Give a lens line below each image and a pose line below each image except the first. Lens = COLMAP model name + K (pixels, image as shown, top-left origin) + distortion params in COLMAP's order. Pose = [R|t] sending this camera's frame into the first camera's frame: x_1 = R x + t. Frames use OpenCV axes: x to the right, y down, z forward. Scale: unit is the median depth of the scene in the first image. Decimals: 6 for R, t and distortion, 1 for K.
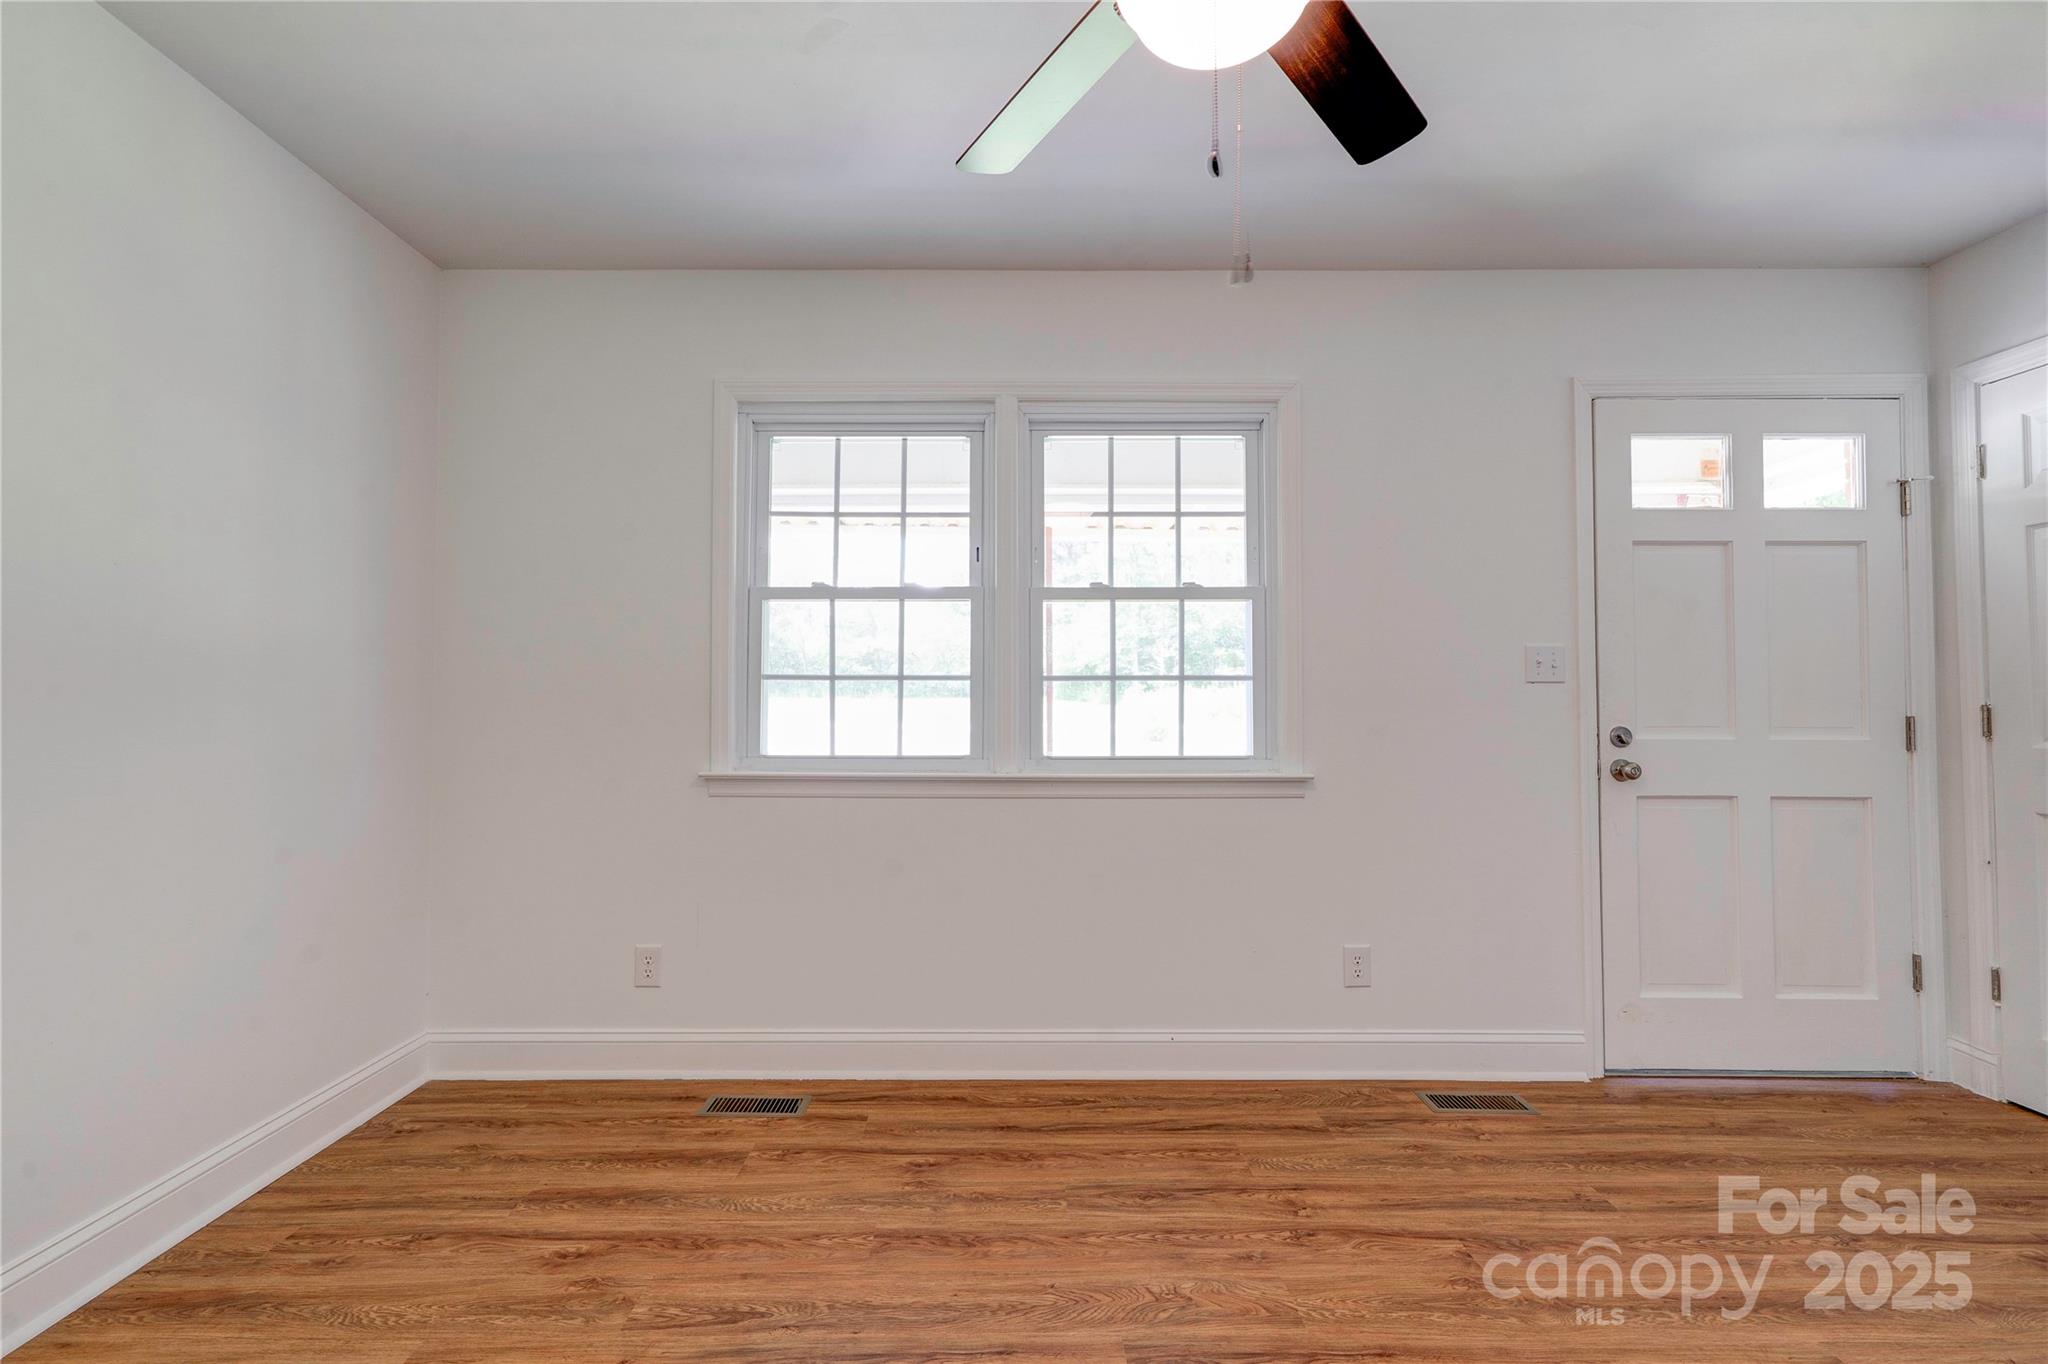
lens RADIAL K [[949.3, 0, 1000.7], [0, 949.3, 680.6], [0, 0, 1]] dist [0.000374, 0.007838]
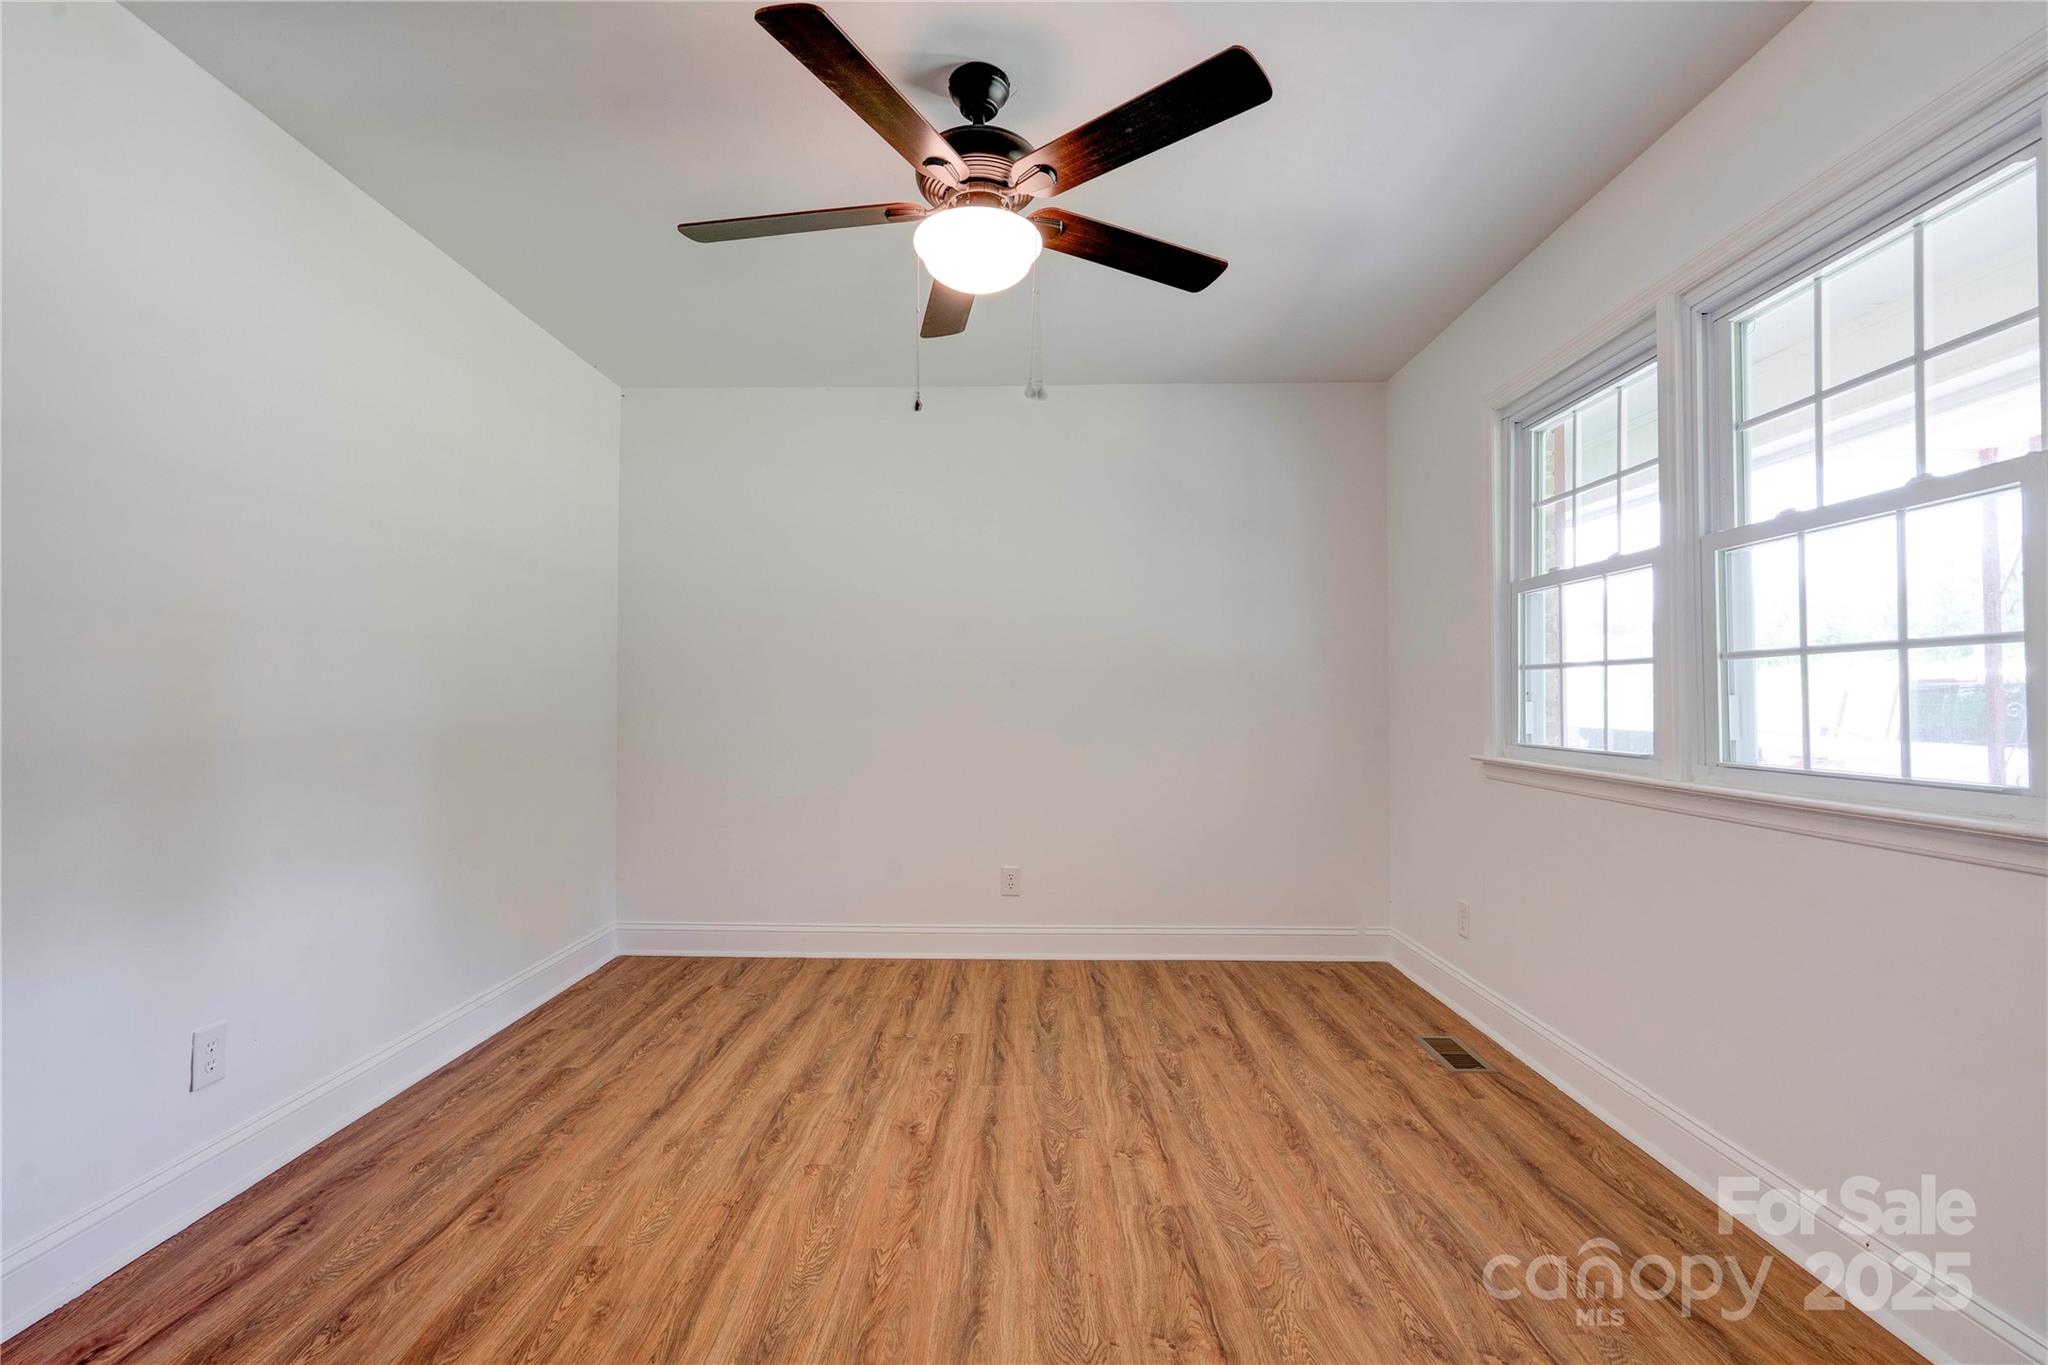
lens RADIAL K [[949.3, 0, 1000.7], [0, 949.3, 681.1], [0, 0, 1]] dist [0.000374, 0.007838]
pose [[-0.051369, -0.022867, -0.998418, 0.939097], [0.030852, 0.999224, -0.024473, 0.019611], [0.998203, -0.032061, -0.050623, 0.559535]]
